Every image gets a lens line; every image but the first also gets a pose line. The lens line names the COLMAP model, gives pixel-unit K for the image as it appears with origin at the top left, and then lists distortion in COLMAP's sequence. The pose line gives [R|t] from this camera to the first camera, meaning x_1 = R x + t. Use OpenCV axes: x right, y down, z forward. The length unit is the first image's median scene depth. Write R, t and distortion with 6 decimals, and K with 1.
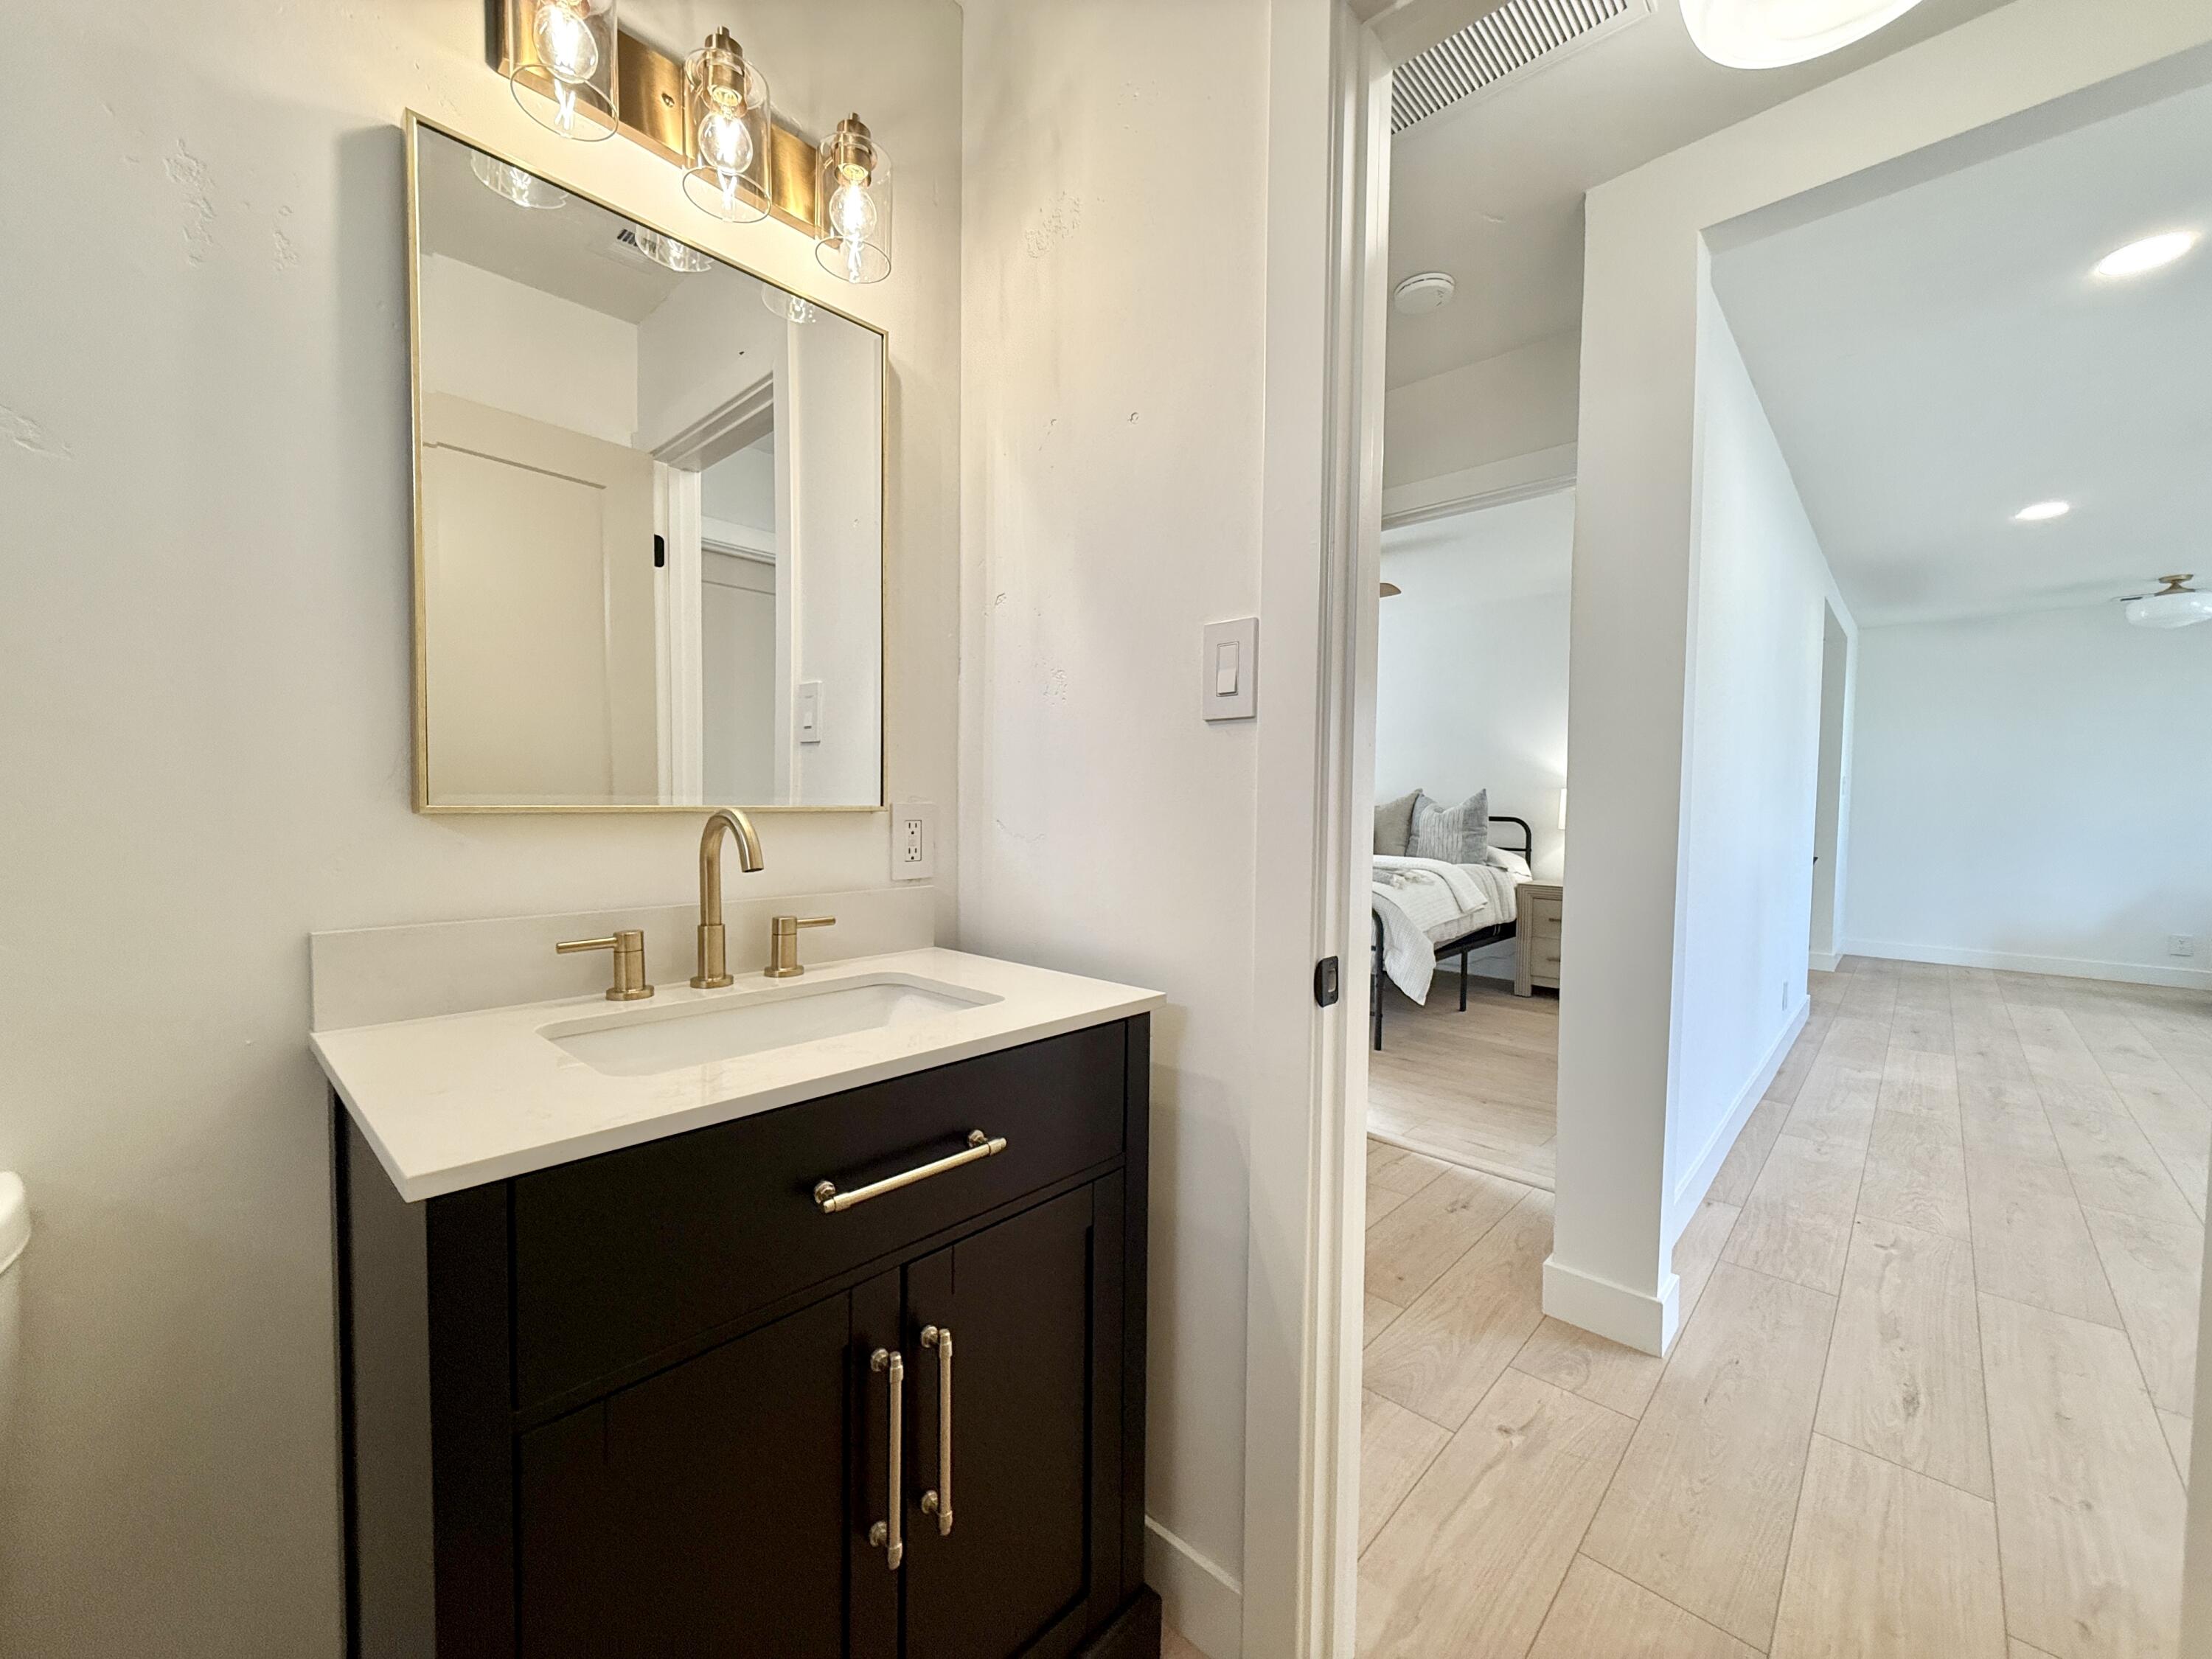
lens RADIAL K [[880.1, 0, 1108.6], [0, 880.1, 833.1], [0, 0, 1]] dist [0.000329, 0.000043]
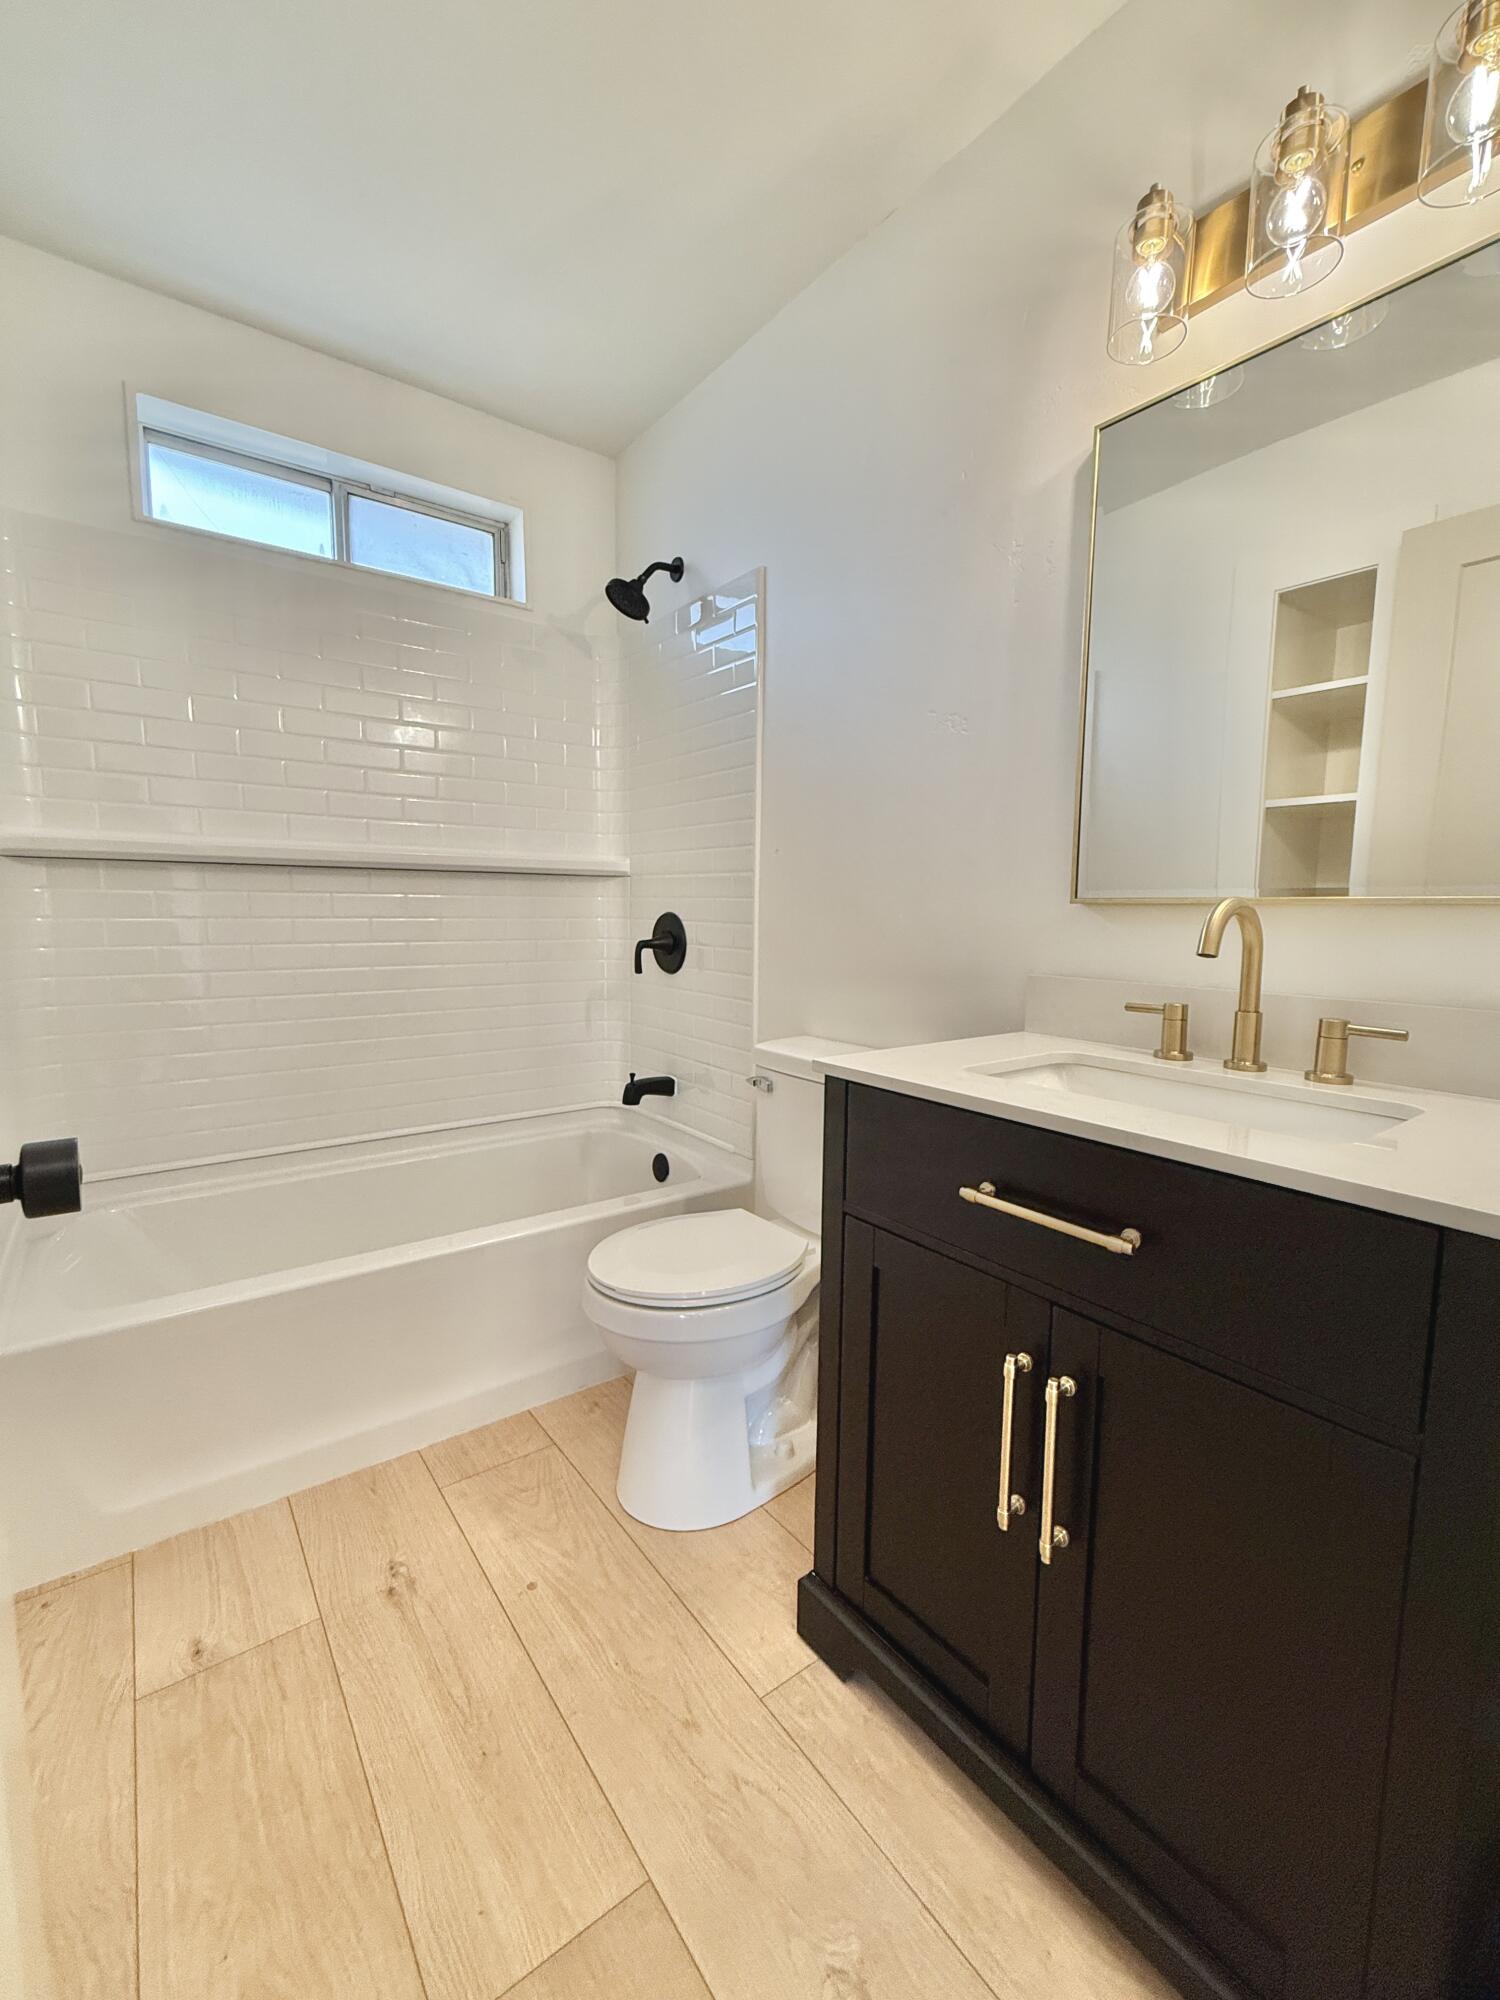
lens RADIAL K [[841.8, 0, 752.9], [0, 841.8, 999.0], [0, 0, 1]] dist [0.000301, 0.000004]
pose [[-0.177631, 0.094420, -0.979557, 0.294781], [-0.050973, 0.993168, 0.104975, 0.007193], [0.982776, 0.068578, -0.171604, 0.280018]]
